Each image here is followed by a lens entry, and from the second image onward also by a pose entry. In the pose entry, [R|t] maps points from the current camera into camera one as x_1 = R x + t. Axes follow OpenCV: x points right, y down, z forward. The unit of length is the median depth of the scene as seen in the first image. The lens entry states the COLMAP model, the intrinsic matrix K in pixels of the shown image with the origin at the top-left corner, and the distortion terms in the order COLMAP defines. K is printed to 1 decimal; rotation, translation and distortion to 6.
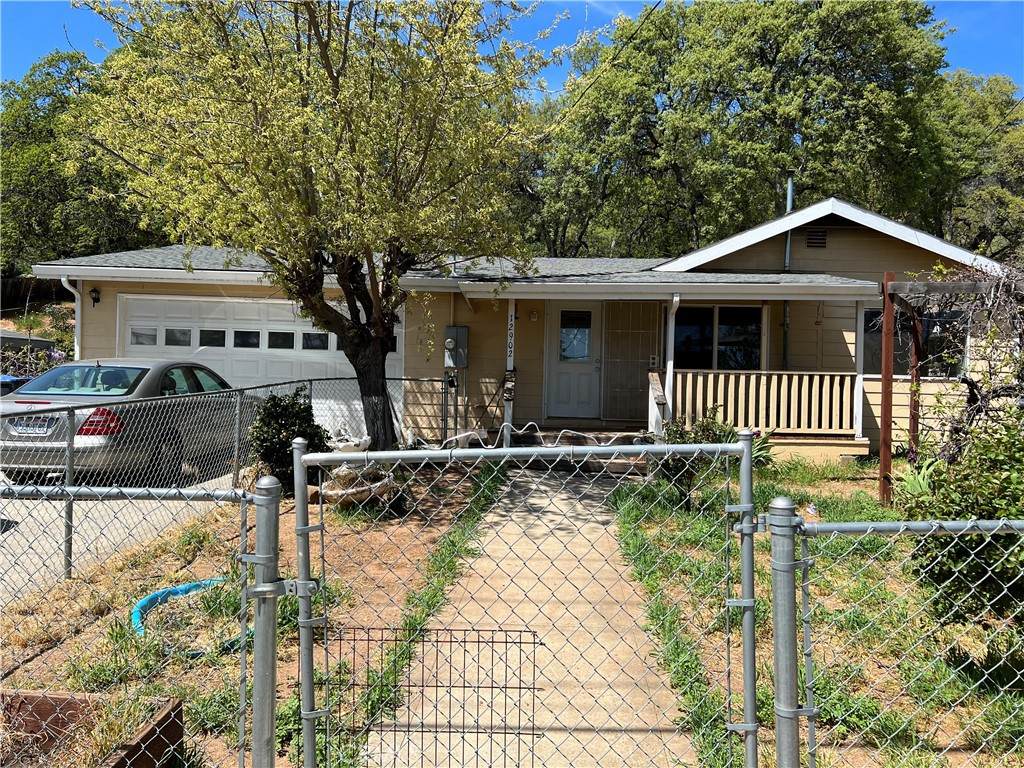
lens RADIAL K [[766.2, 0, 519.4], [0, 766.2, 382.2], [0, 0, 1]] dist [0.080555, -0.086950]
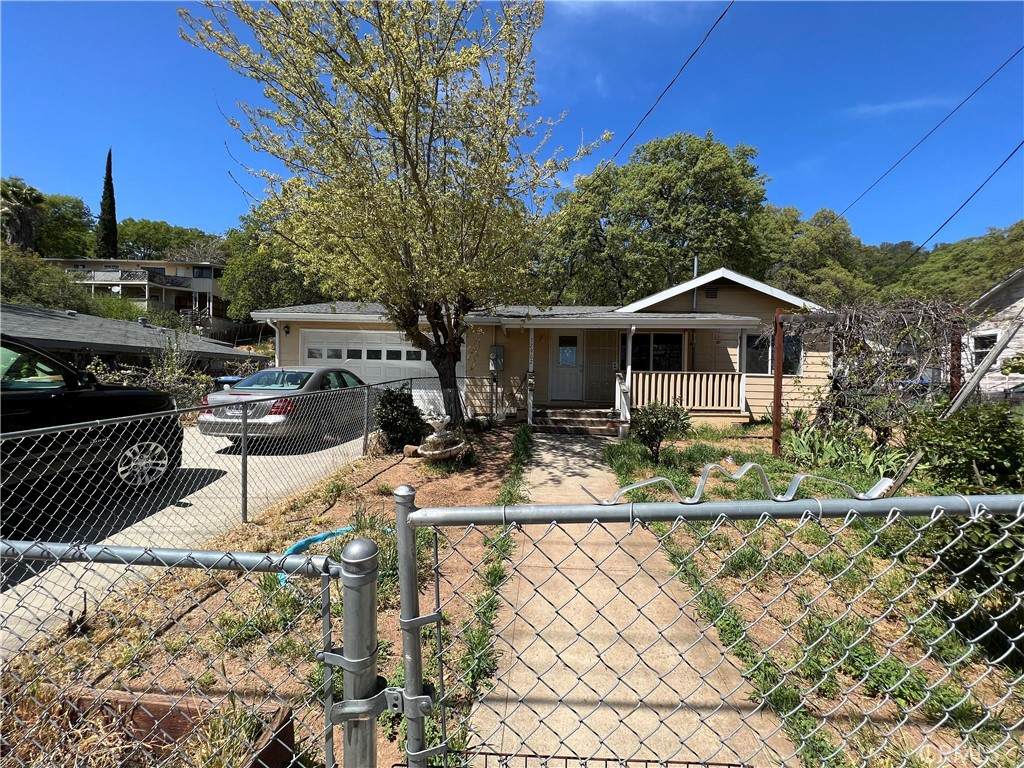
lens RADIAL K [[409.3, 0, 511.7], [0, 409.3, 380.0], [0, 0, 1]] dist [-0.001688, 0.001082]
pose [[0.999757, -0.005183, -0.021406, -0.034350], [0.005316, 0.999967, 0.006148, -0.004107], [0.021373, -0.006261, 0.999752, 0.120957]]
